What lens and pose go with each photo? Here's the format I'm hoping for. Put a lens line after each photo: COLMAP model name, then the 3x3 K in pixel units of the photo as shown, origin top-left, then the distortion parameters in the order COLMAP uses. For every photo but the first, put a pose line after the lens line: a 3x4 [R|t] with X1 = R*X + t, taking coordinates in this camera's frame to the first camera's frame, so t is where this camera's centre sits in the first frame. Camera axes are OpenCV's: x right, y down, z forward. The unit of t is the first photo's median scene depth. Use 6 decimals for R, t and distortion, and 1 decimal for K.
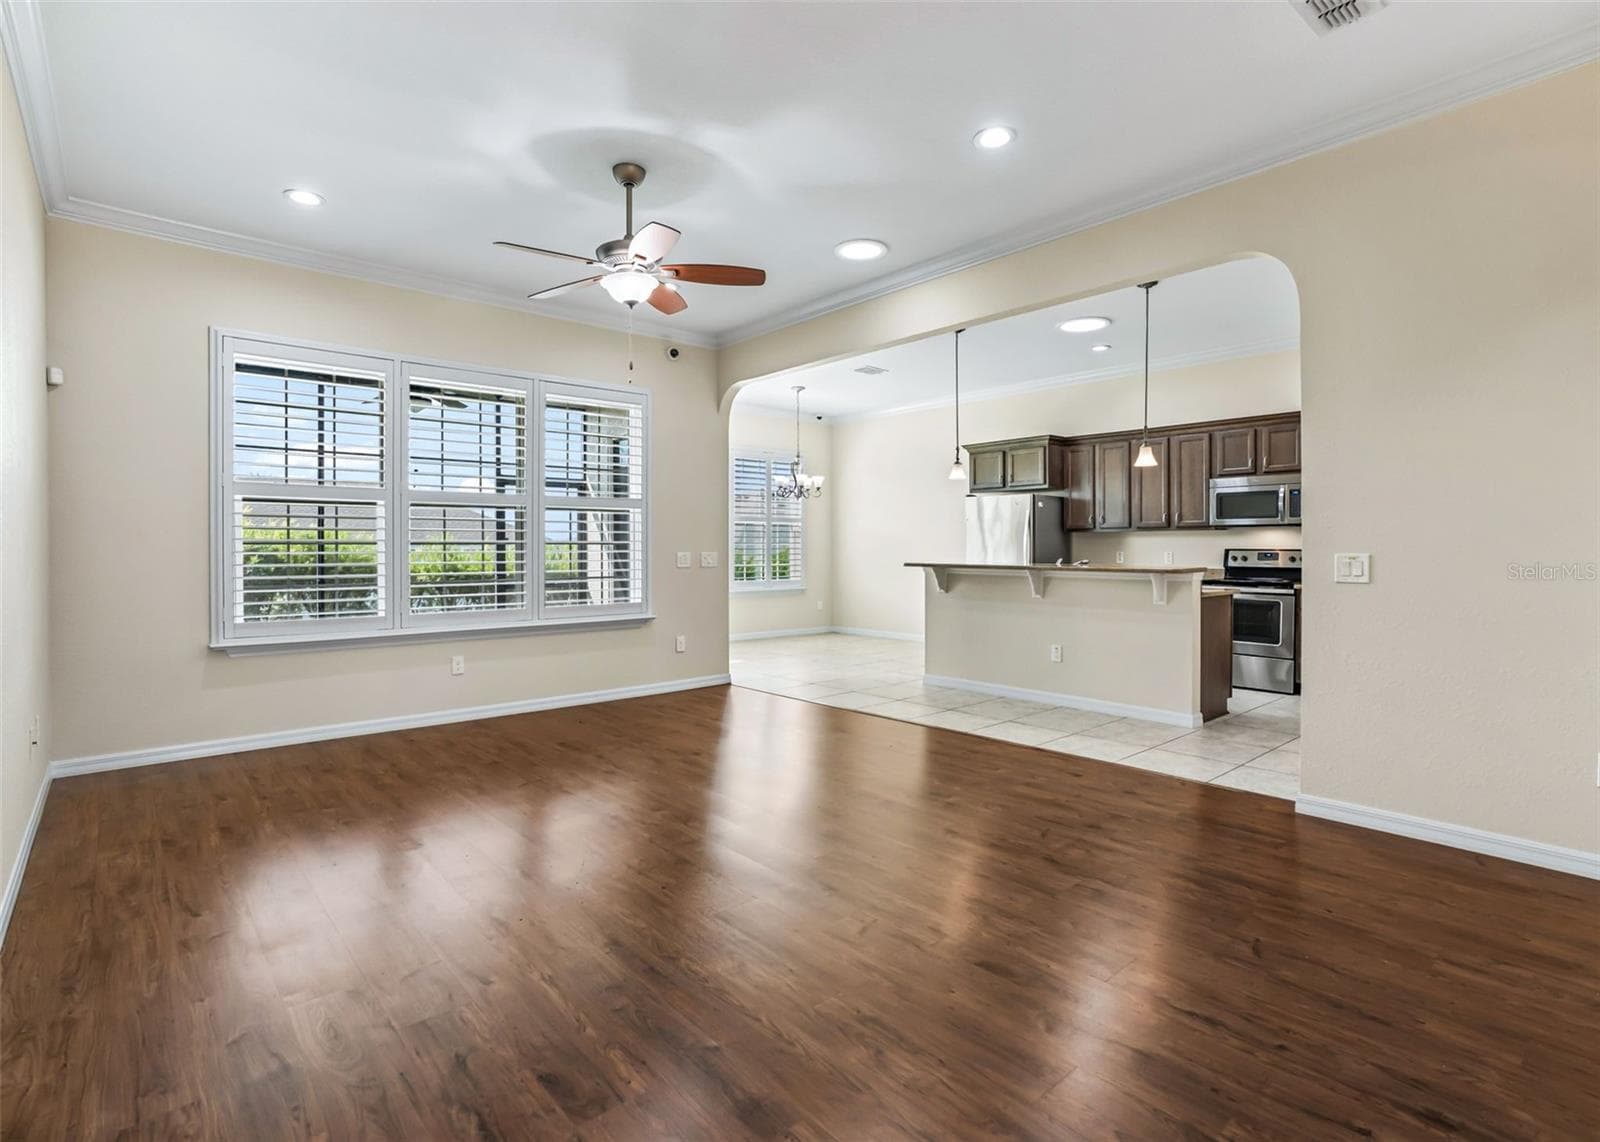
lens RADIAL K [[817.4, 0, 802.0], [0, 817.4, 556.3], [0, 0, 1]] dist [0.001687, 0.006068]
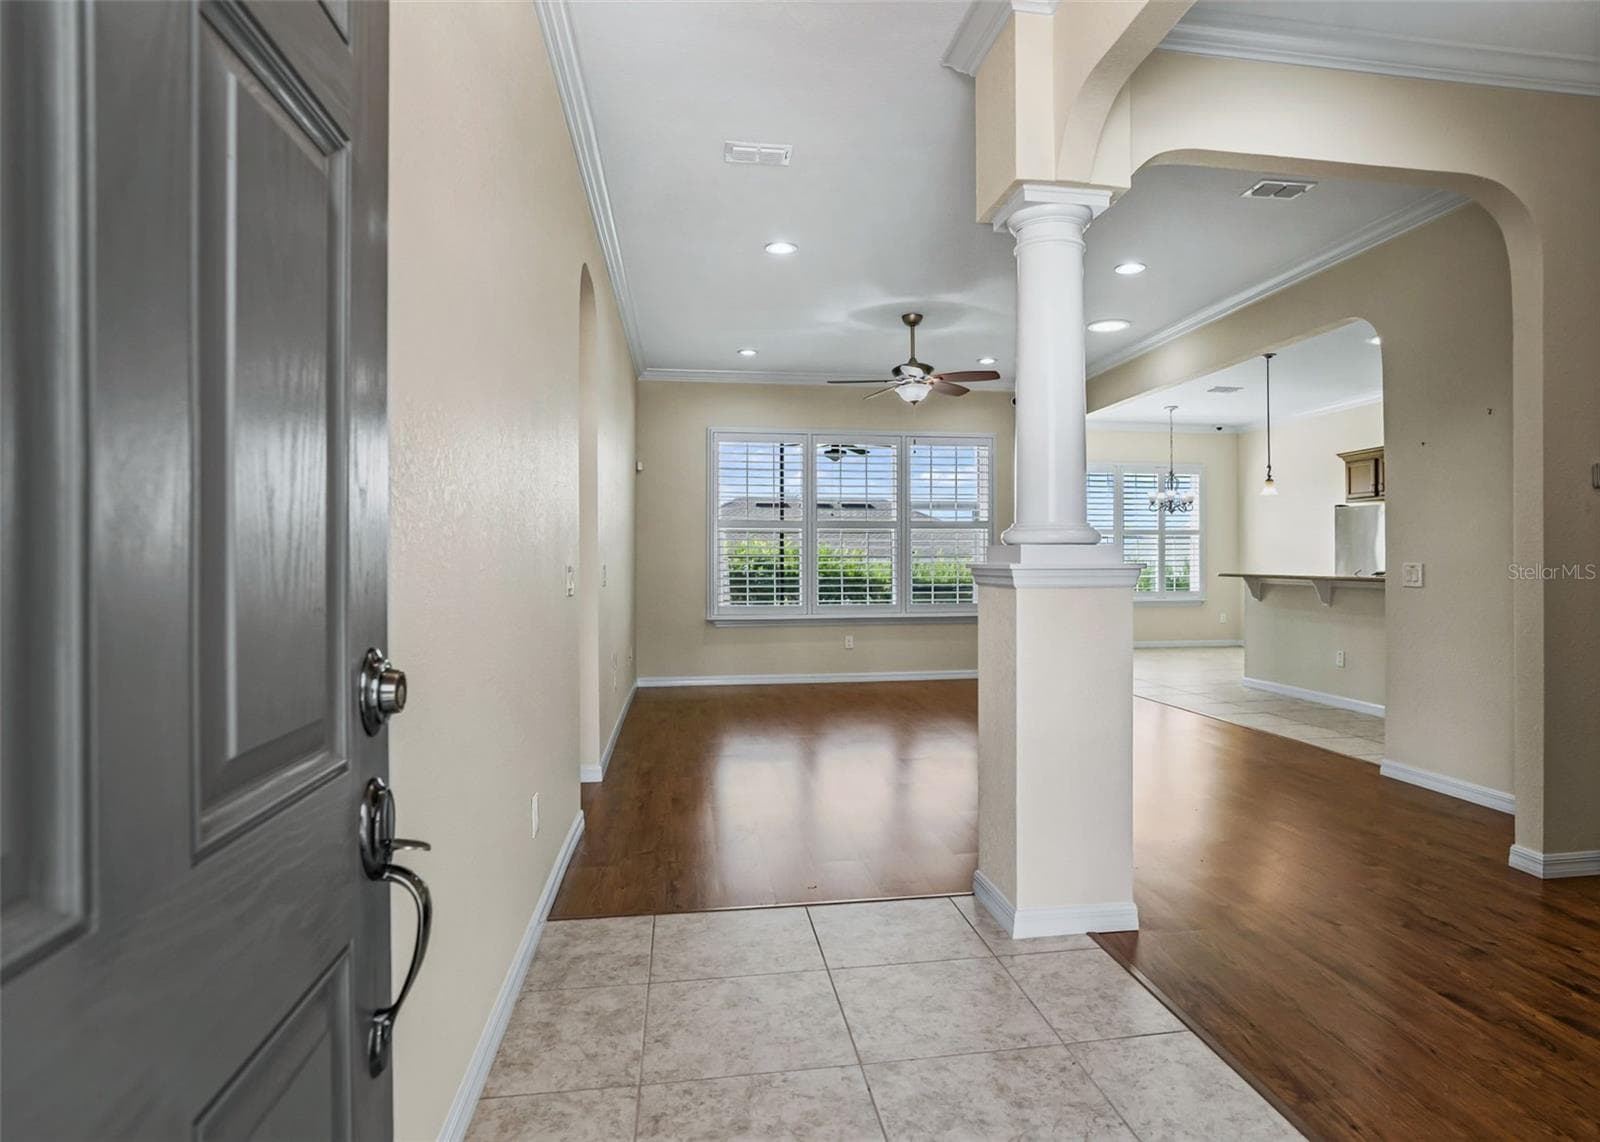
lens RADIAL K [[817.4, 0, 793.4], [0, 817.4, 570.3], [0, 0, 1]] dist [0.001687, 0.006068]
pose [[0.846918, 0.004335, -0.531706, 0.334803], [-0.002503, 0.999988, 0.004167, 0.001278], [0.531718, -0.002198, 0.846919, -0.341579]]
